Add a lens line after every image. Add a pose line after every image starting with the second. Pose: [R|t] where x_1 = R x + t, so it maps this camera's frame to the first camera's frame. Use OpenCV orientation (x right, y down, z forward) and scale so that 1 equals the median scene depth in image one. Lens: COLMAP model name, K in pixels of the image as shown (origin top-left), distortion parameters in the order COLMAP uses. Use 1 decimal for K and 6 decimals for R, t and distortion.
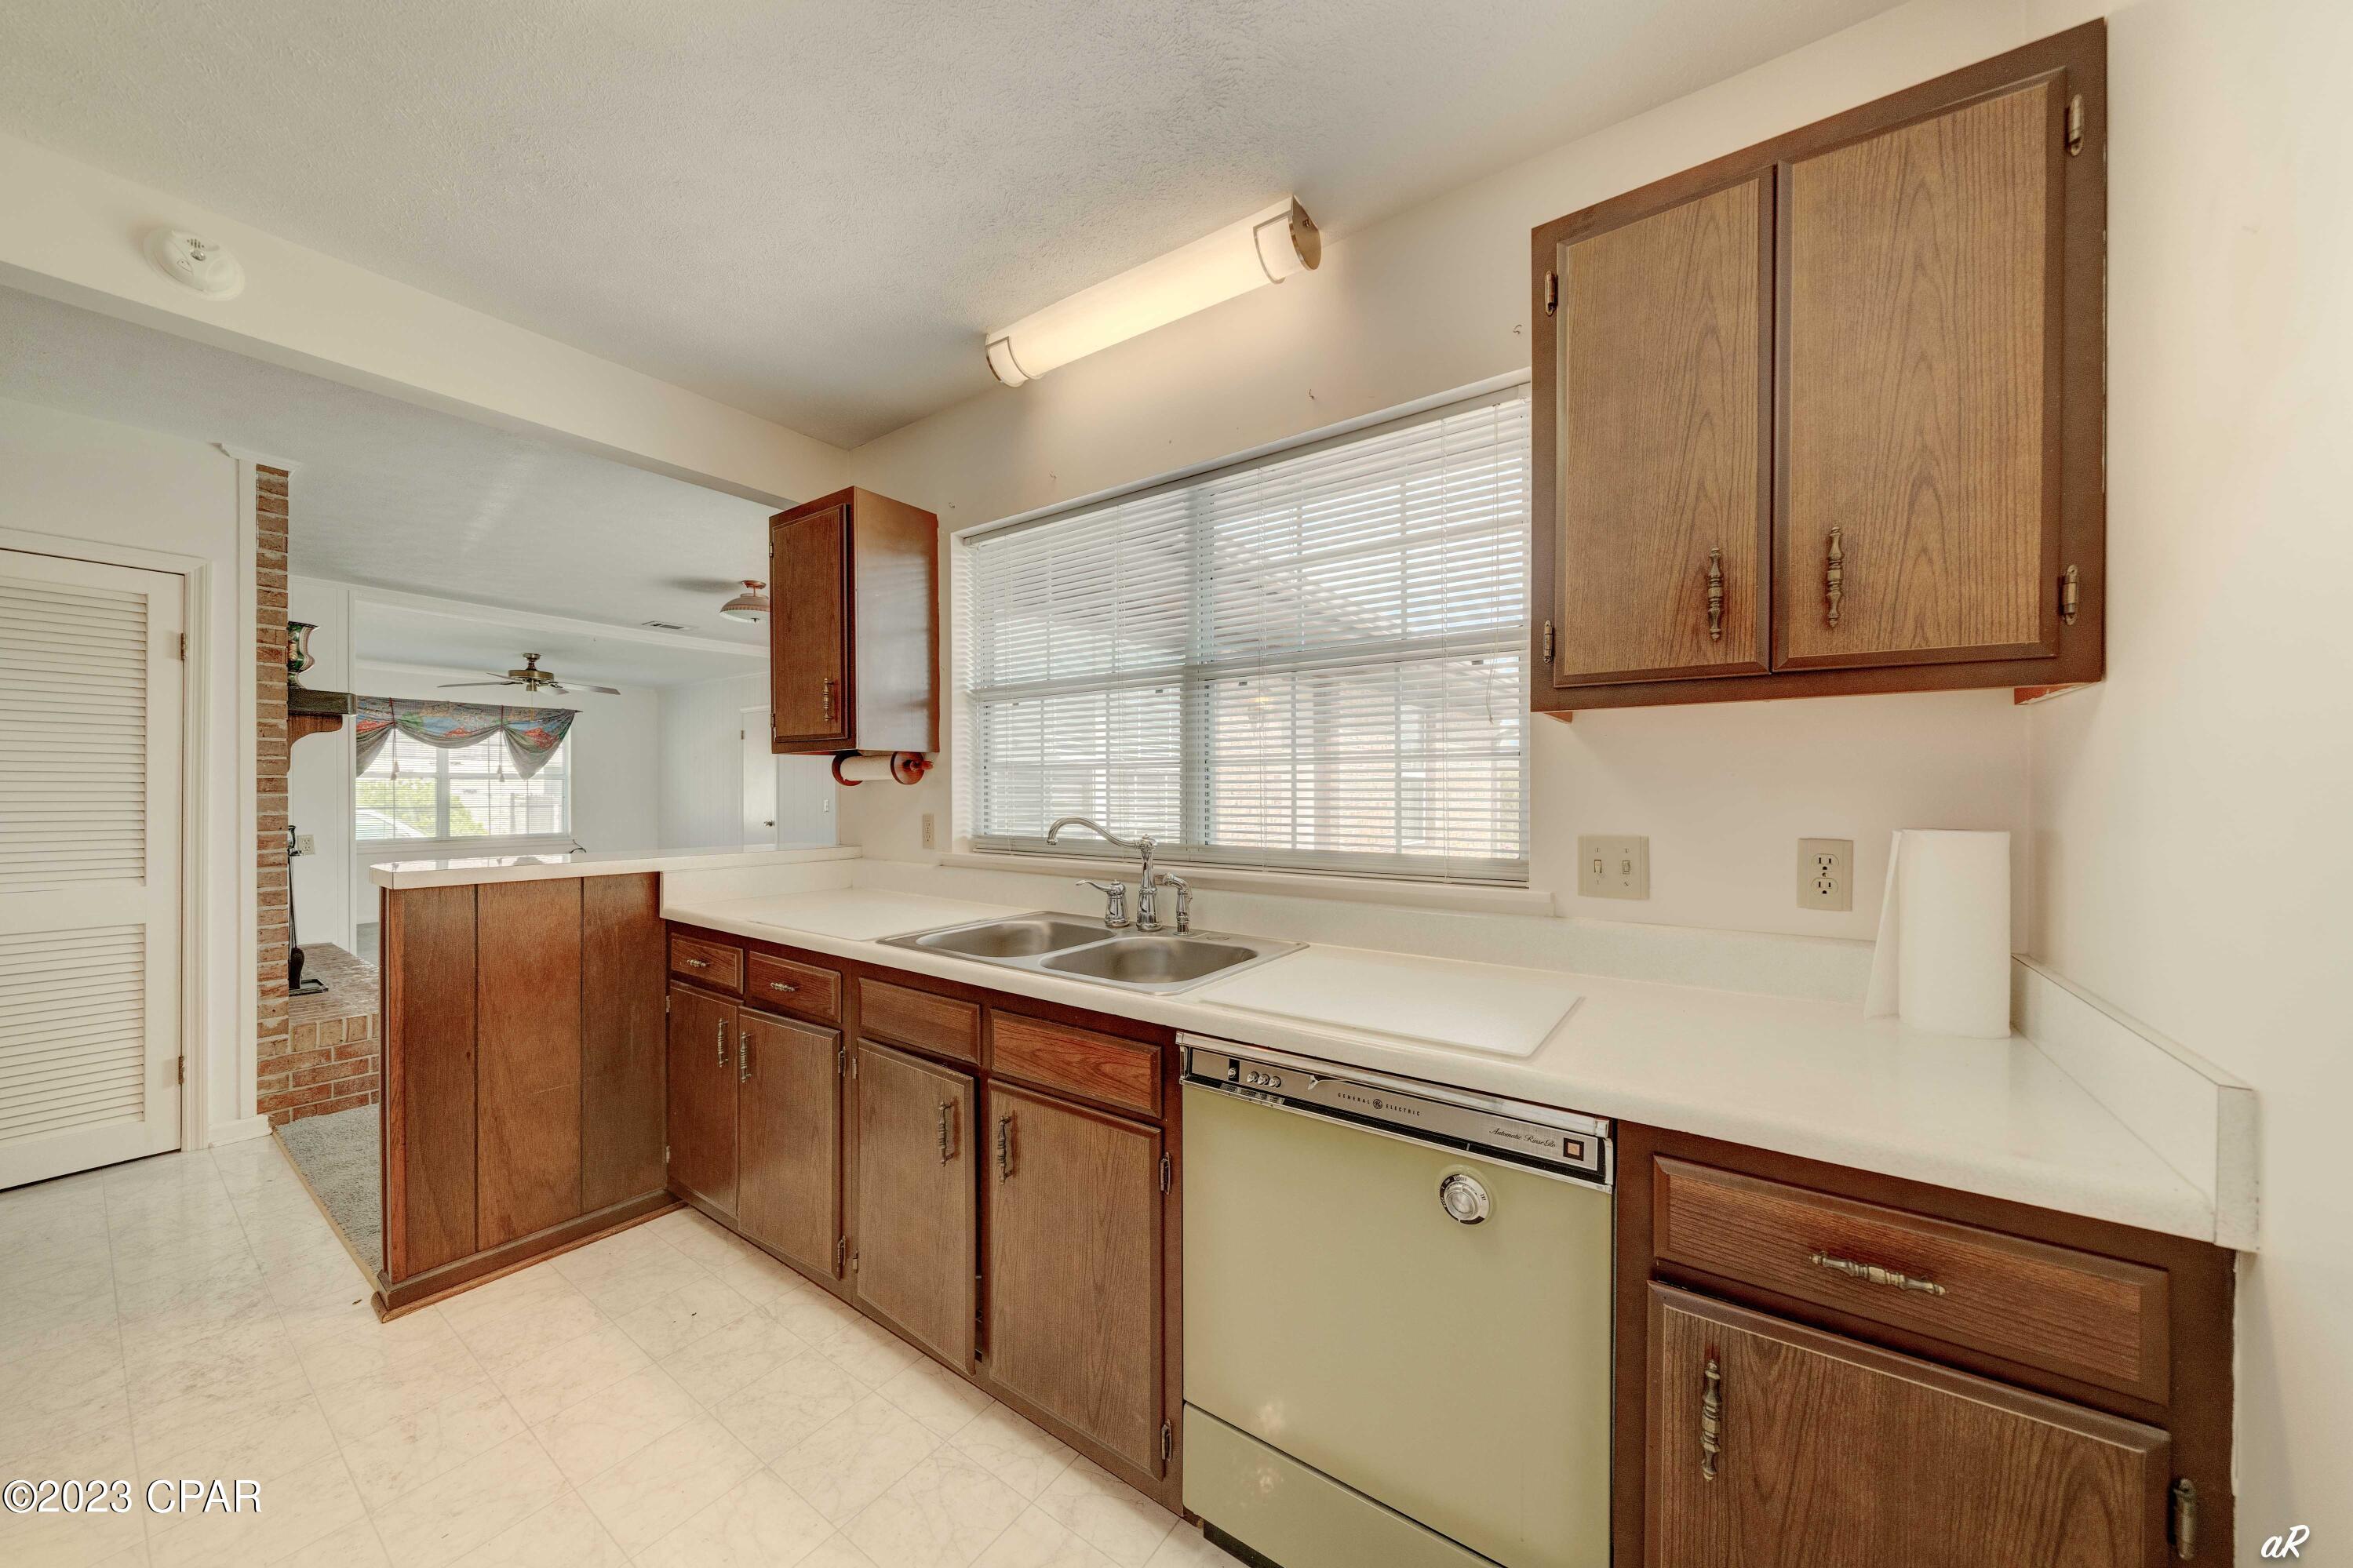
lens RADIAL K [[813.4, 0, 1180.2], [0, 813.4, 799.6], [0, 0, 1]] dist [-0.002045, -0.000388]
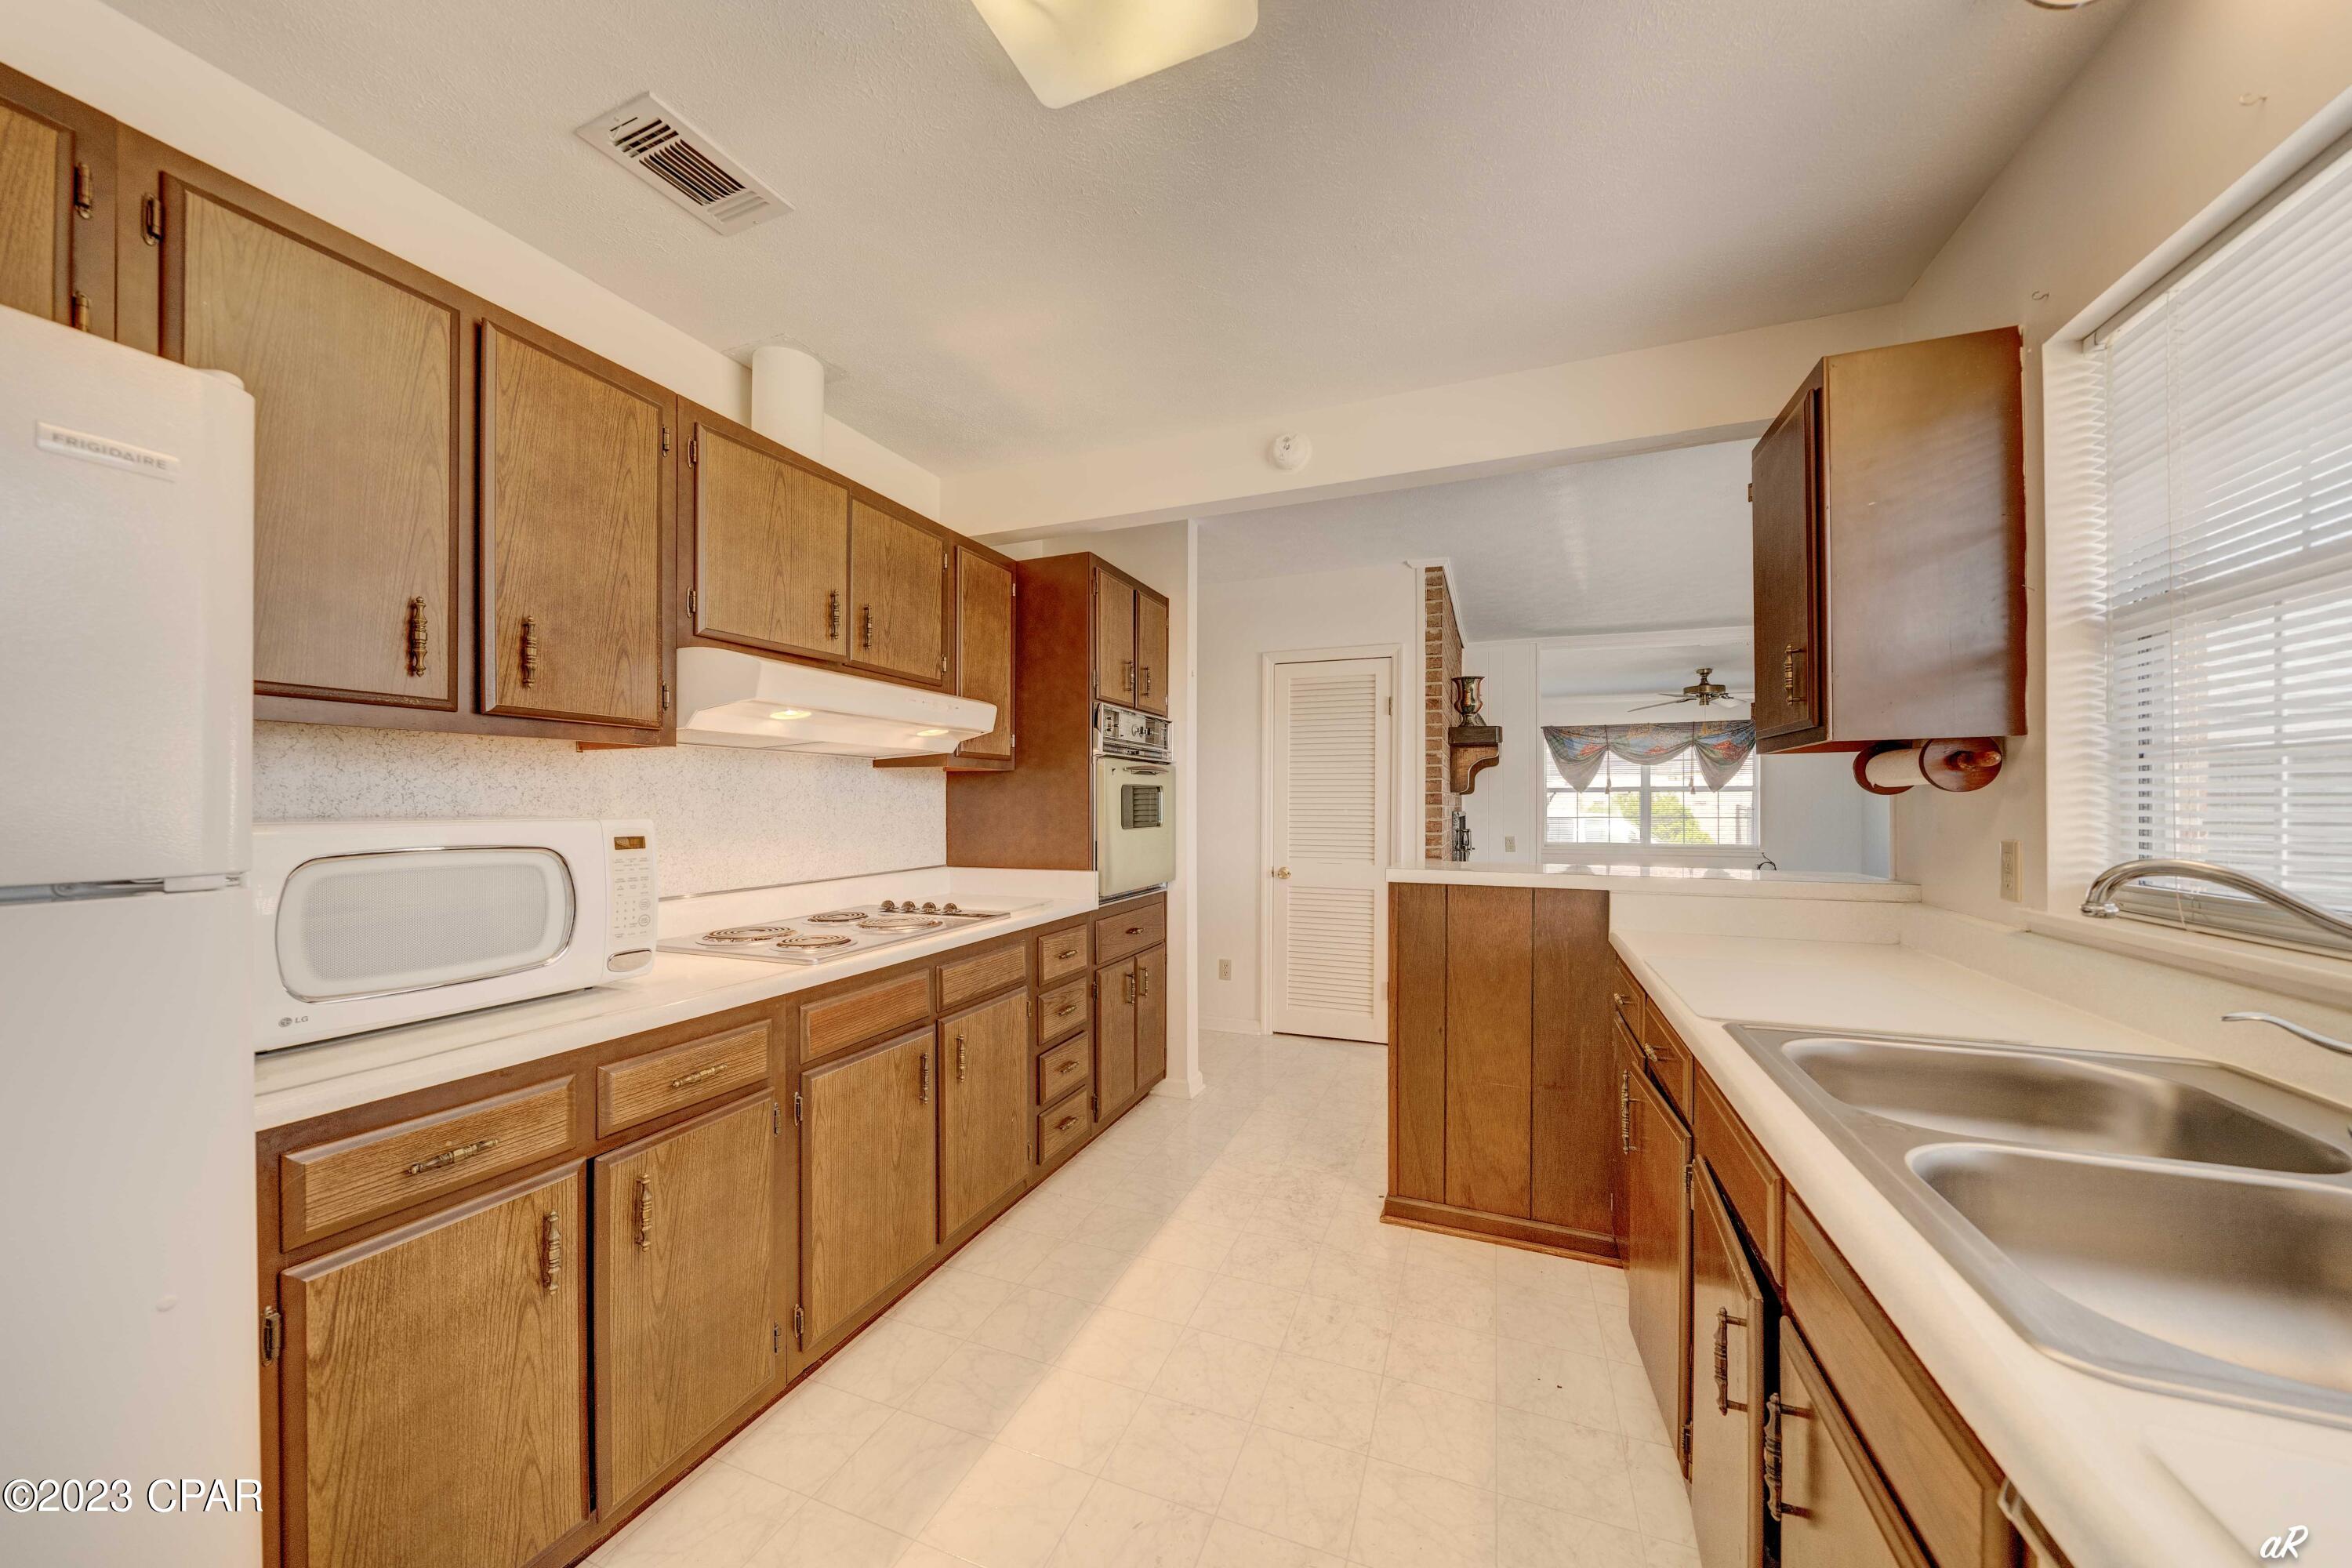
lens RADIAL K [[813.2, 0, 1158.8], [0, 813.2, 810.4], [0, 0, 1]] dist [-0.002045, -0.000388]
pose [[0.217142, 0.006932, -0.976115, 0.091303], [-0.008089, 0.999953, 0.005302, -0.001811], [0.976107, 0.006744, 0.217188, 0.191850]]
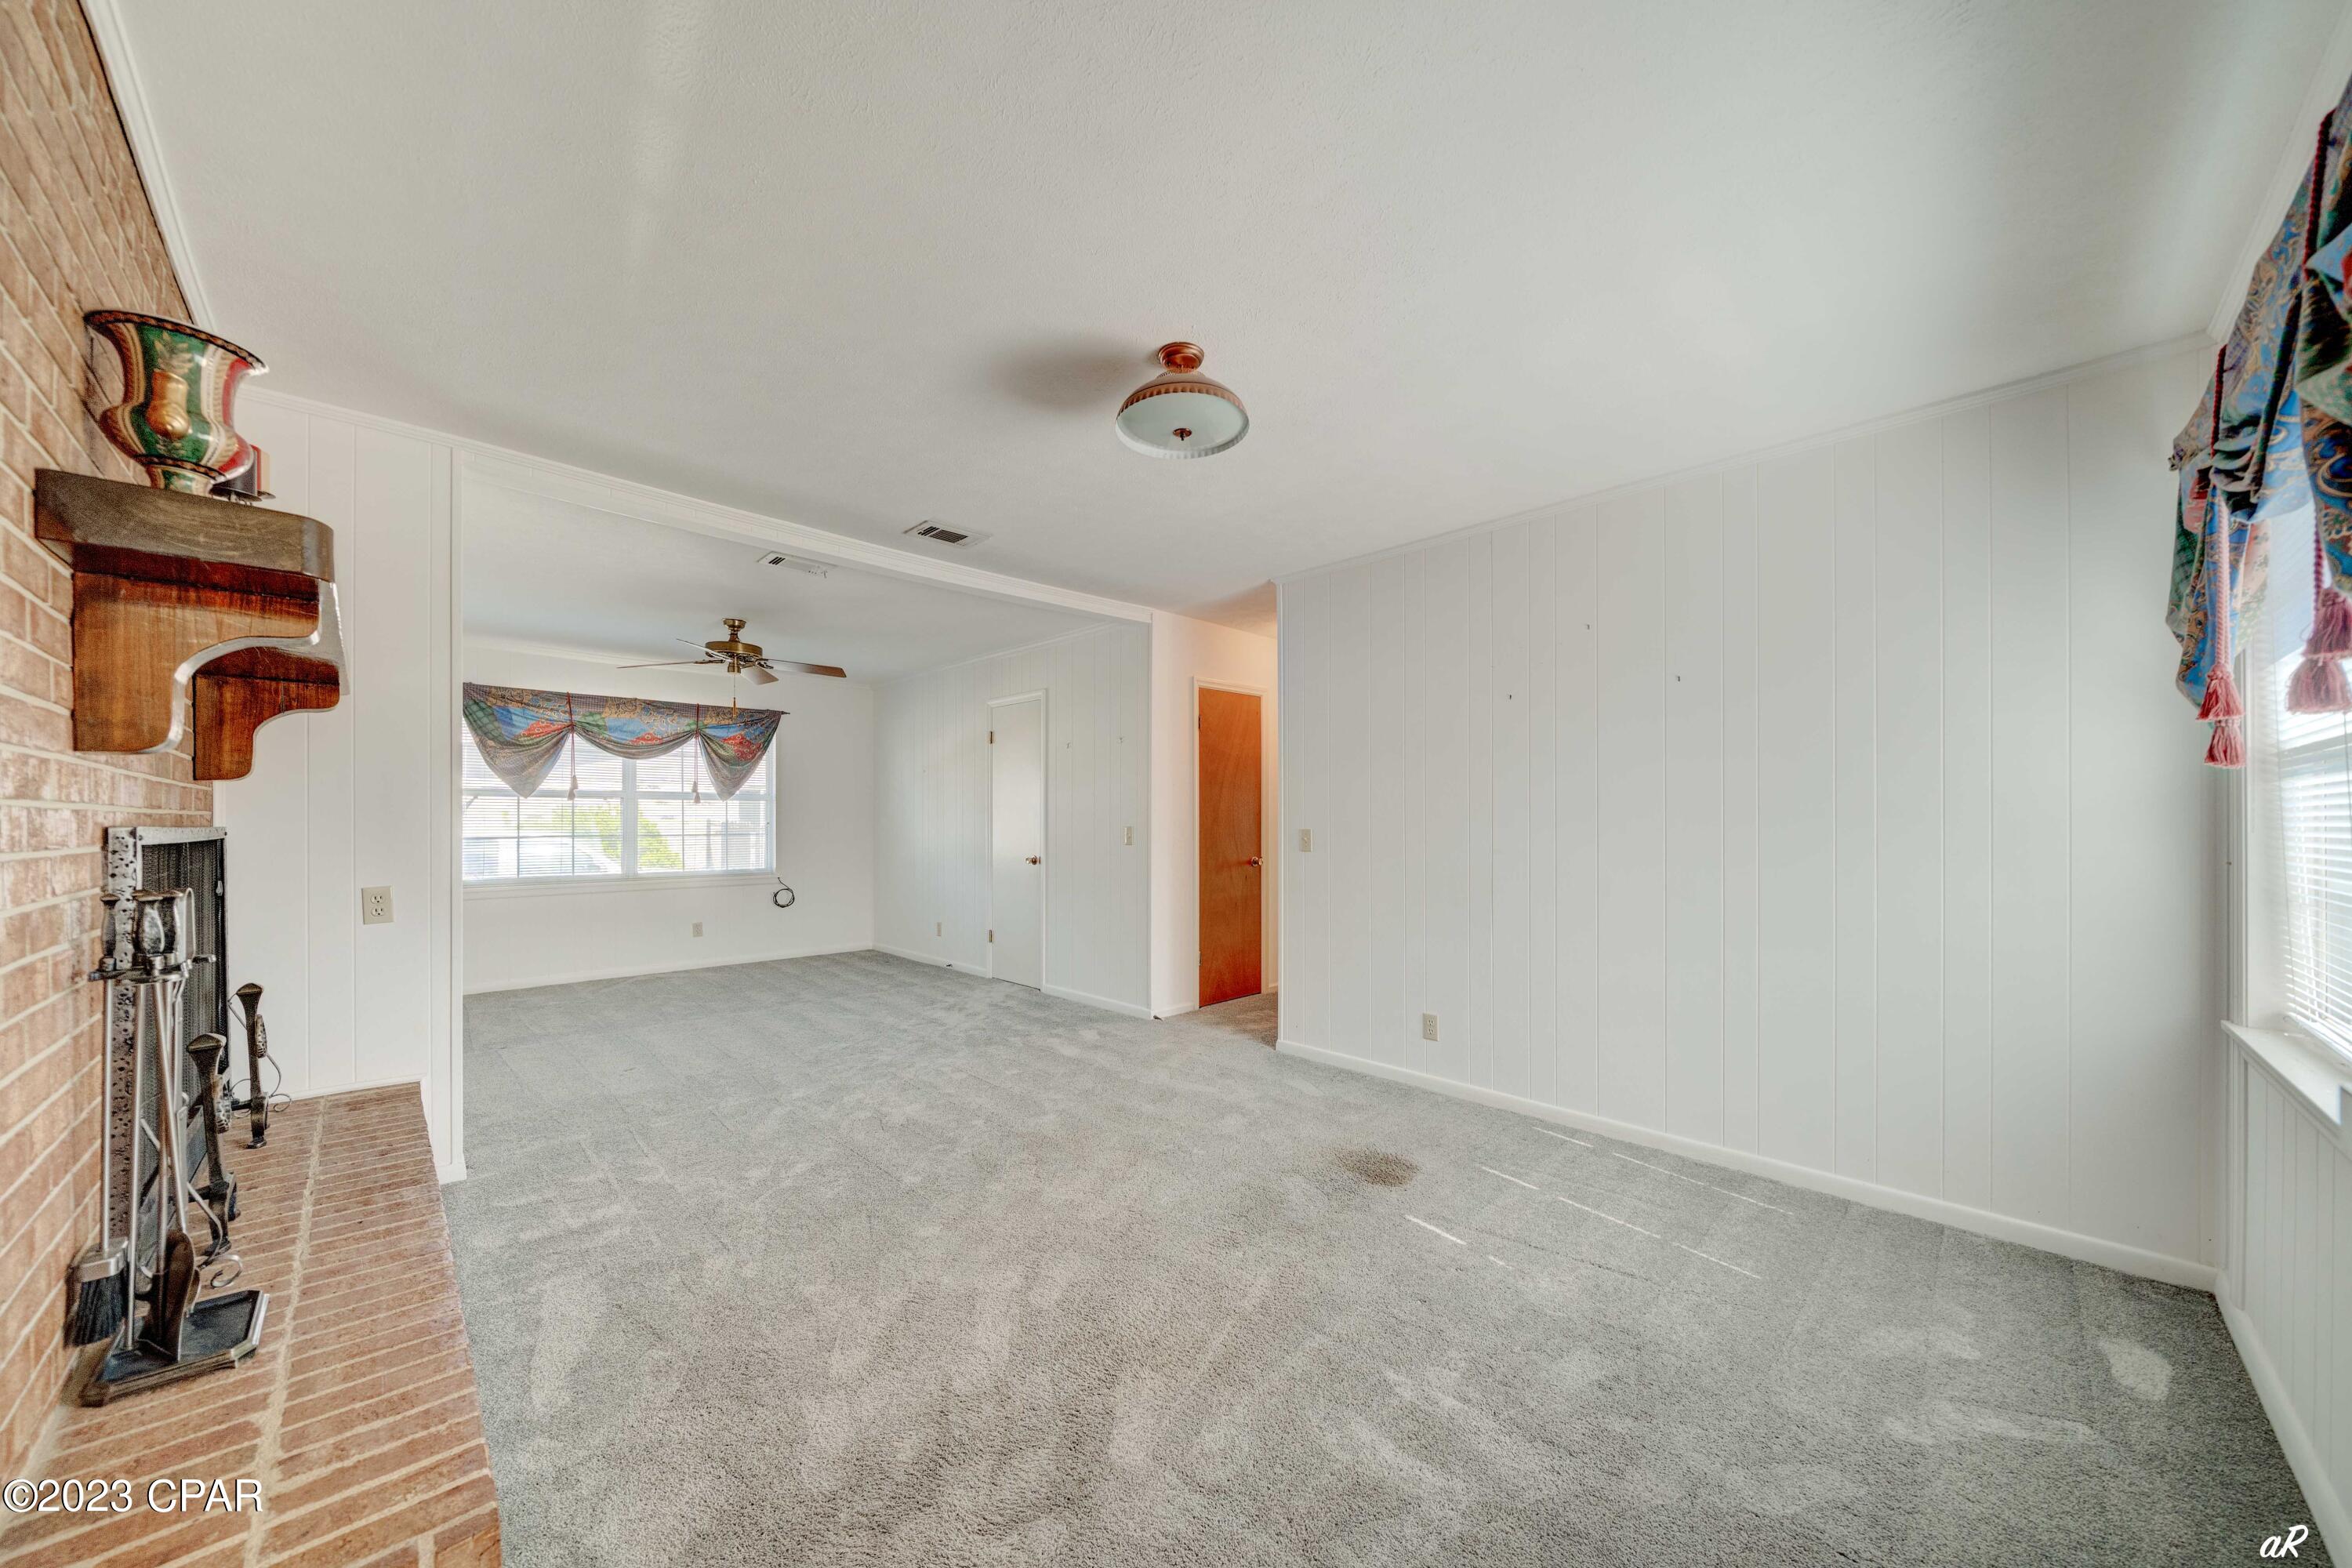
lens RADIAL K [[813.2, 0, 1159.3], [0, 813.2, 821.8], [0, 0, 1]] dist [-0.002045, -0.000388]
pose [[0.983706, -0.001681, -0.179777, -0.541060], [0.000180, 0.999965, -0.008363, 0.004362], [0.179784, 0.008194, 0.983672, 0.654037]]
